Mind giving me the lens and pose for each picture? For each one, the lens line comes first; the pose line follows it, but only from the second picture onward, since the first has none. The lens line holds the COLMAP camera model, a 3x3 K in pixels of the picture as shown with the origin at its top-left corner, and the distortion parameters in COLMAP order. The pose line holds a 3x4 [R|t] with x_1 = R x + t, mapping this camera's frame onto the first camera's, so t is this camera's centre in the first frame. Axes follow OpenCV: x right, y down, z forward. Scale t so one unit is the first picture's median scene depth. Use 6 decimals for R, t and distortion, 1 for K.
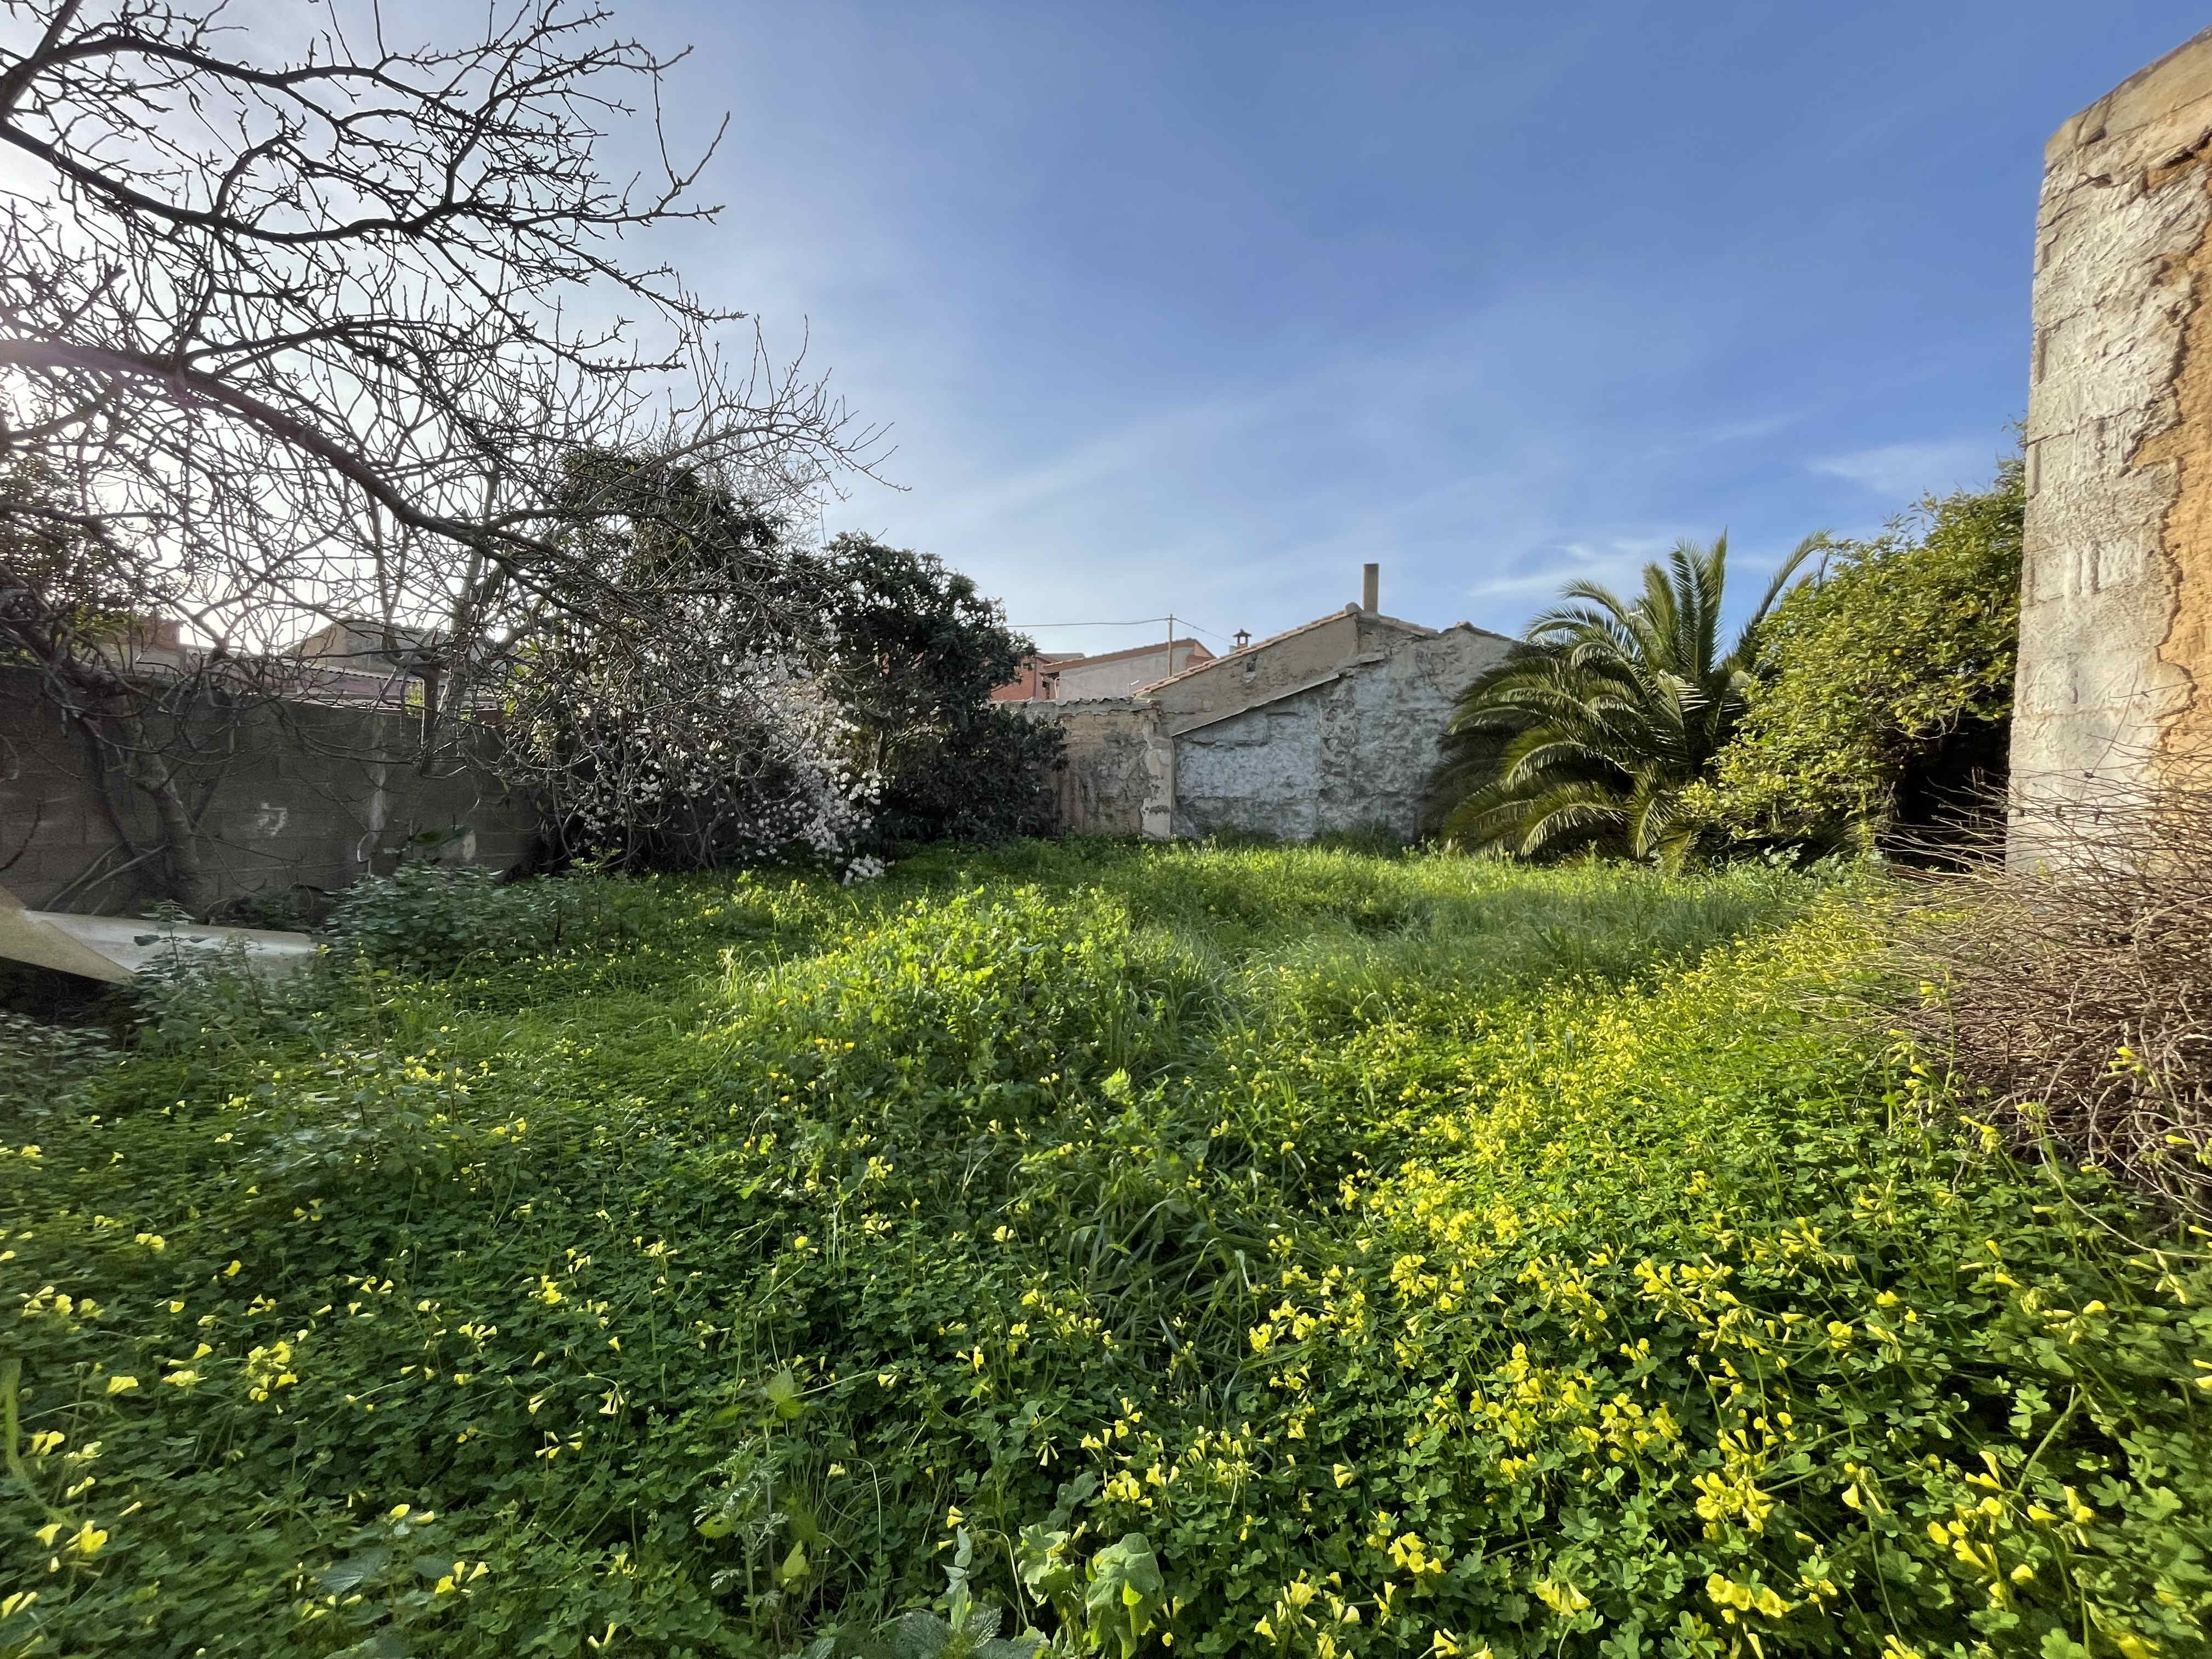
lens RADIAL K [[909.3, 0, 1125.8], [0, 909.3, 834.8], [0, 0, 1]] dist [0.004038, -0.000203]
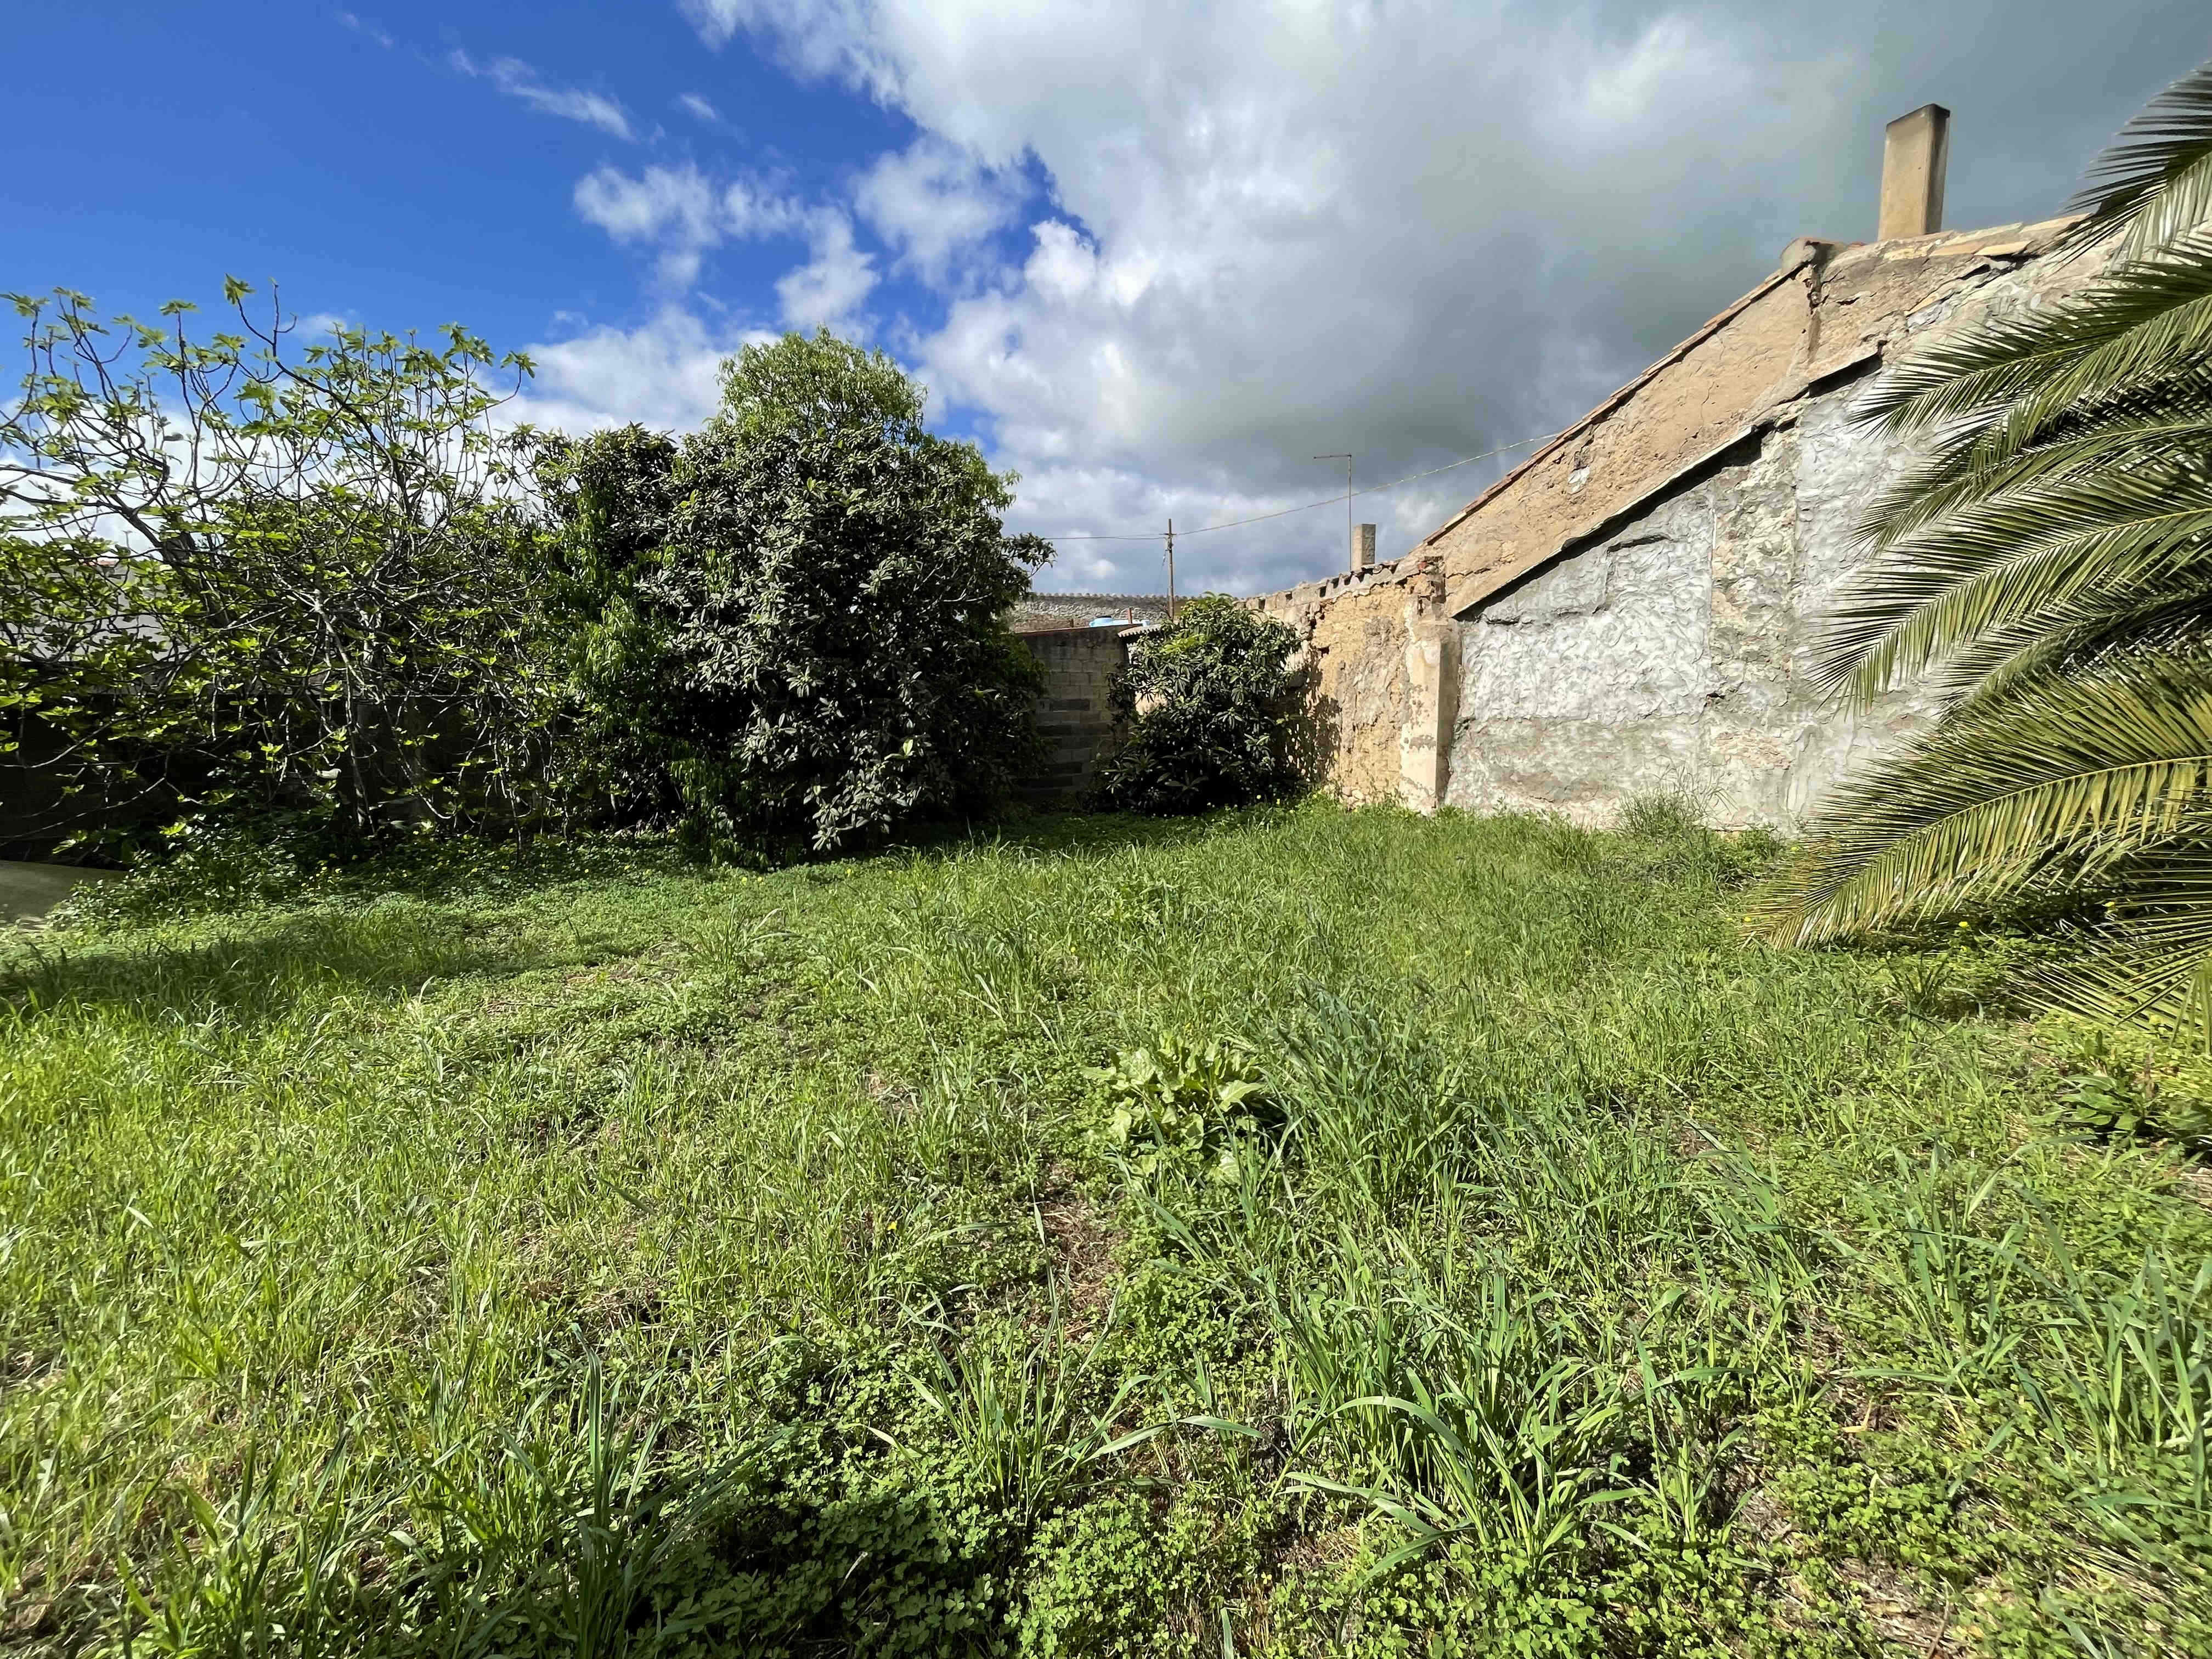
lens RADIAL K [[909.3, 0, 1104.4], [0, 909.3, 830.6], [0, 0, 1]] dist [0.004038, -0.000203]
pose [[0.573687, 0.073048, -0.815811, 0.554740], [0.004487, 0.995720, 0.092313, -0.032918], [0.819062, -0.056620, 0.570904, 0.630862]]
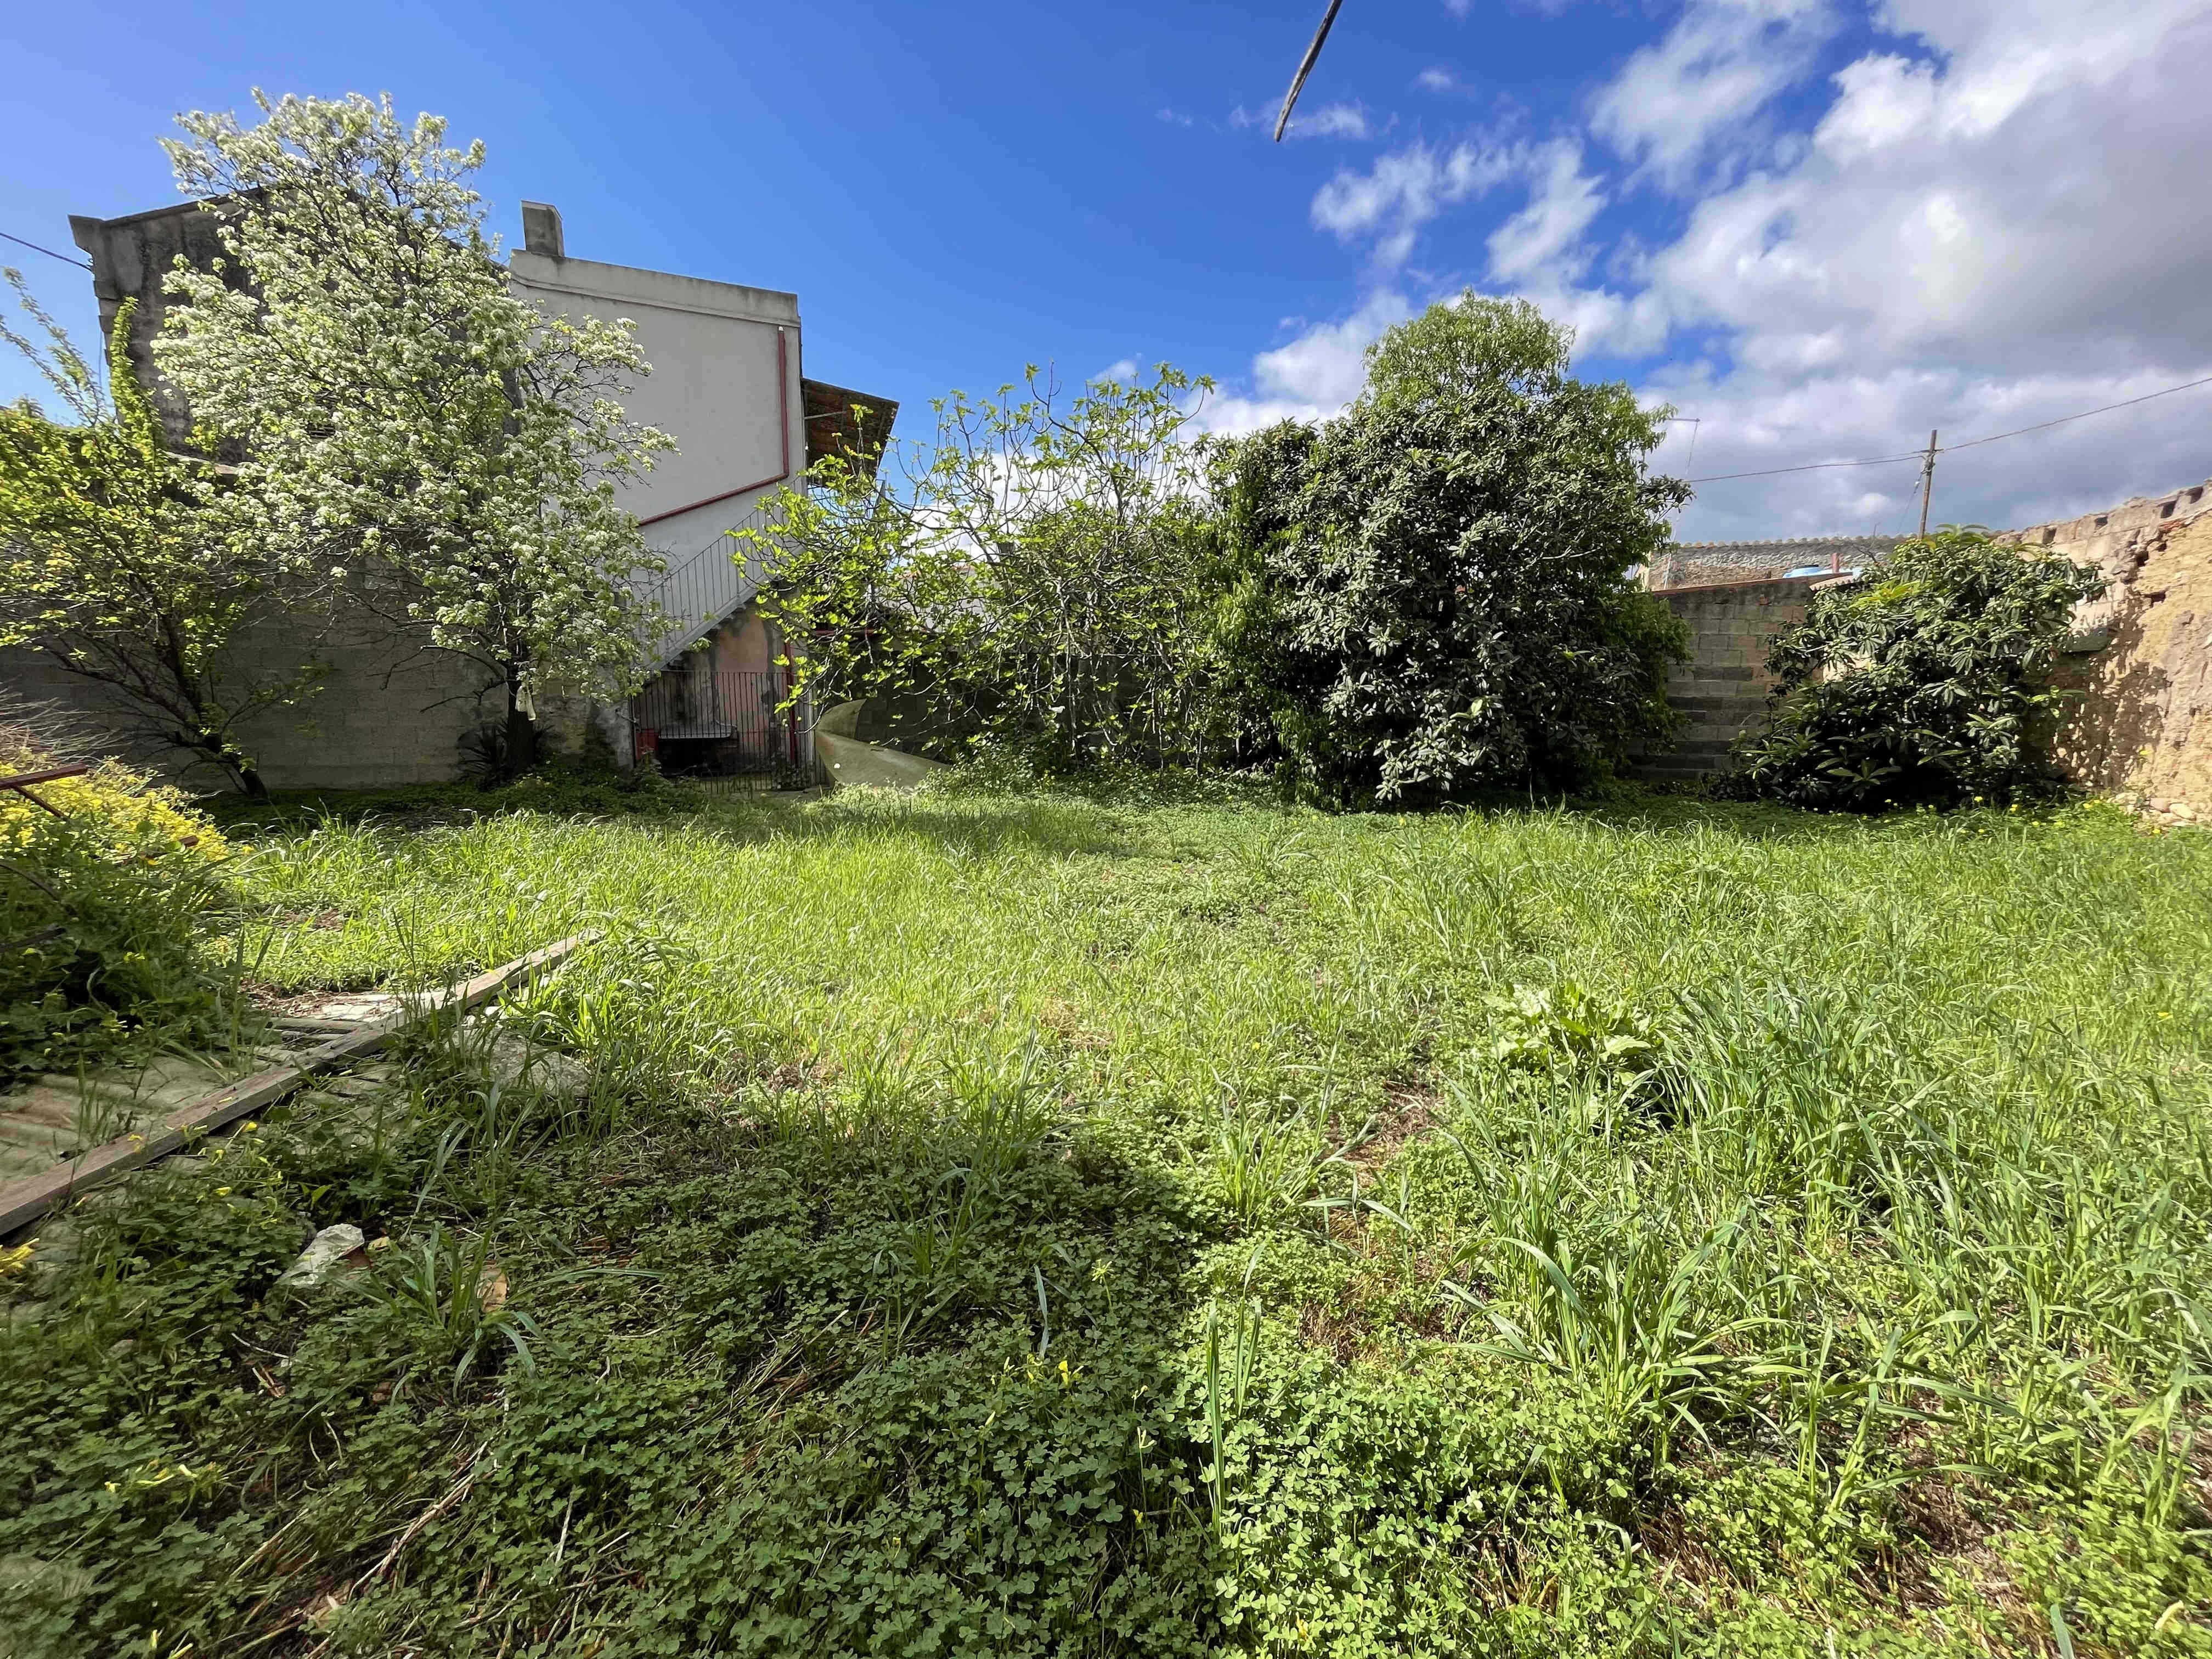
lens RADIAL K [[909.3, 0, 1103.0], [0, 909.3, 828.3], [0, 0, 1]] dist [0.004038, -0.000203]
pose [[-0.080065, 0.132360, -0.987963, 0.626581], [-0.046275, 0.989582, 0.136327, -0.022353], [0.995715, 0.056633, -0.073106, 0.678236]]
